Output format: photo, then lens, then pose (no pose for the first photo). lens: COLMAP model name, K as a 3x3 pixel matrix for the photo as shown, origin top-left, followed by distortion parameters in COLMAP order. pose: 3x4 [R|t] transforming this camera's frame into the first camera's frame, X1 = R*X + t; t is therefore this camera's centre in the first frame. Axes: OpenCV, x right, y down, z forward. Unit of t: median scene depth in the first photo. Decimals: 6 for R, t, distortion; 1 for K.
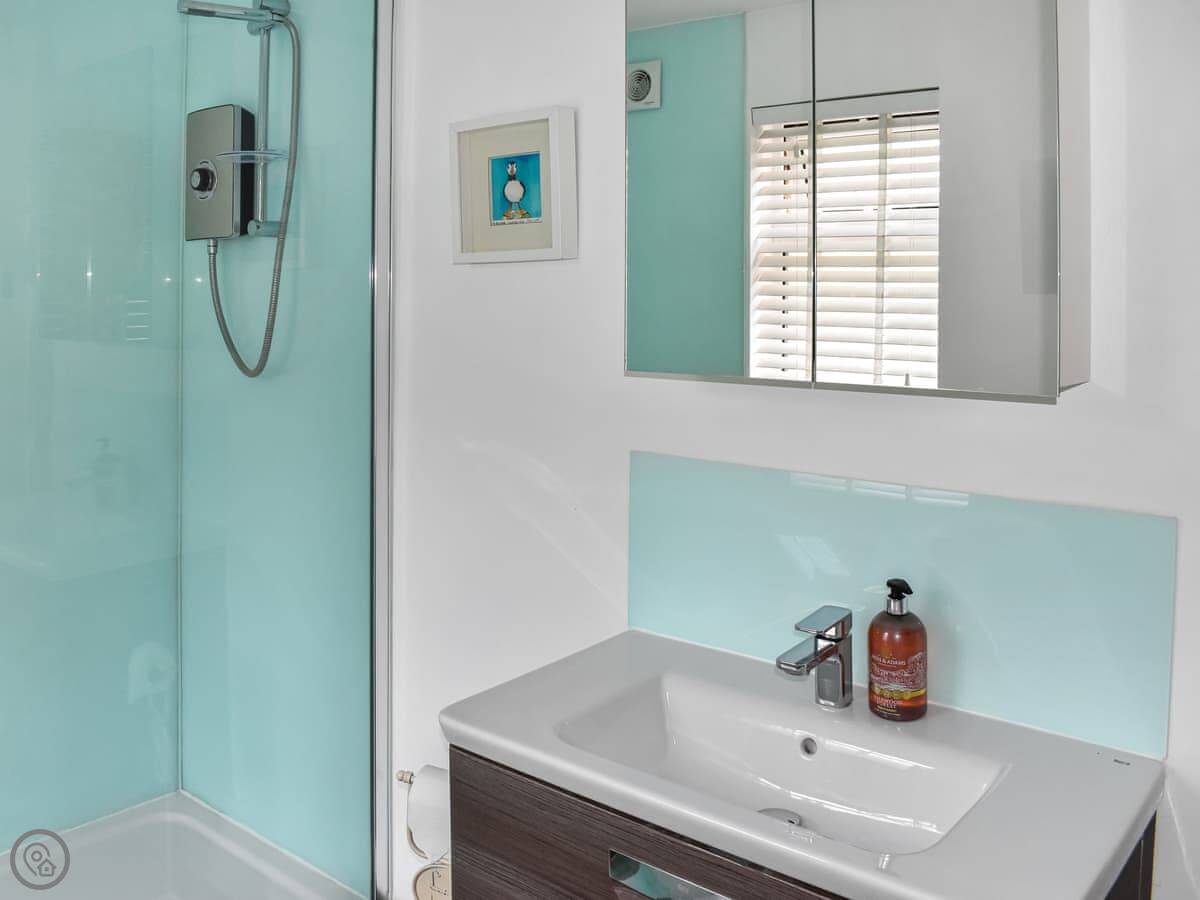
lens RADIAL K [[1528.6, 0, 600.0], [0, 1528.6, 450.0], [0, 0, 1]] dist [-0.175320, -0.019231]
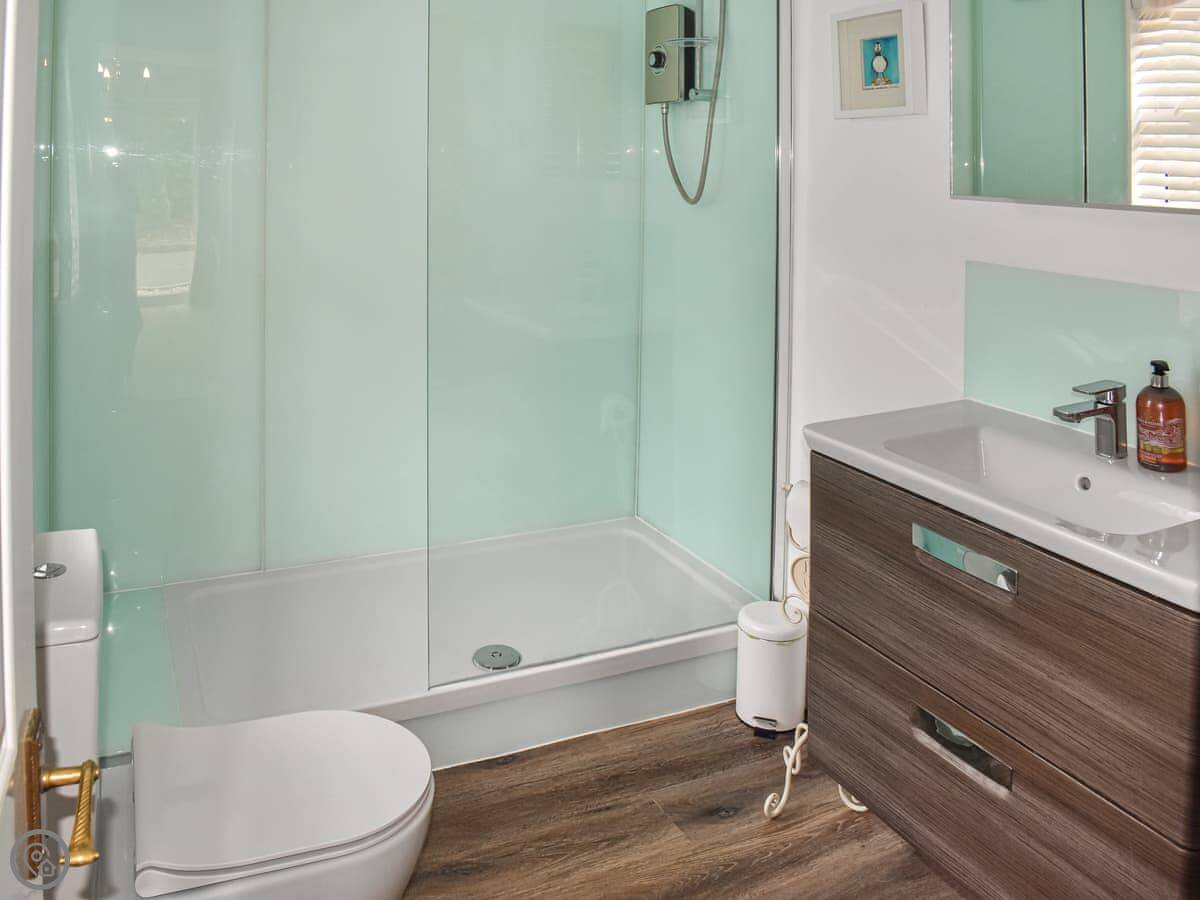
lens RADIAL K [[1228.1, 0, 600.0], [0, 1228.1, 450.0], [0, 0, 1]] dist [-0.108701, -0.009178]
pose [[0.951606, 0.059612, -0.301484, 0.049511], [-0.018792, 0.990458, 0.136528, 0.028424], [0.306746, -0.124256, 0.943646, -0.137846]]
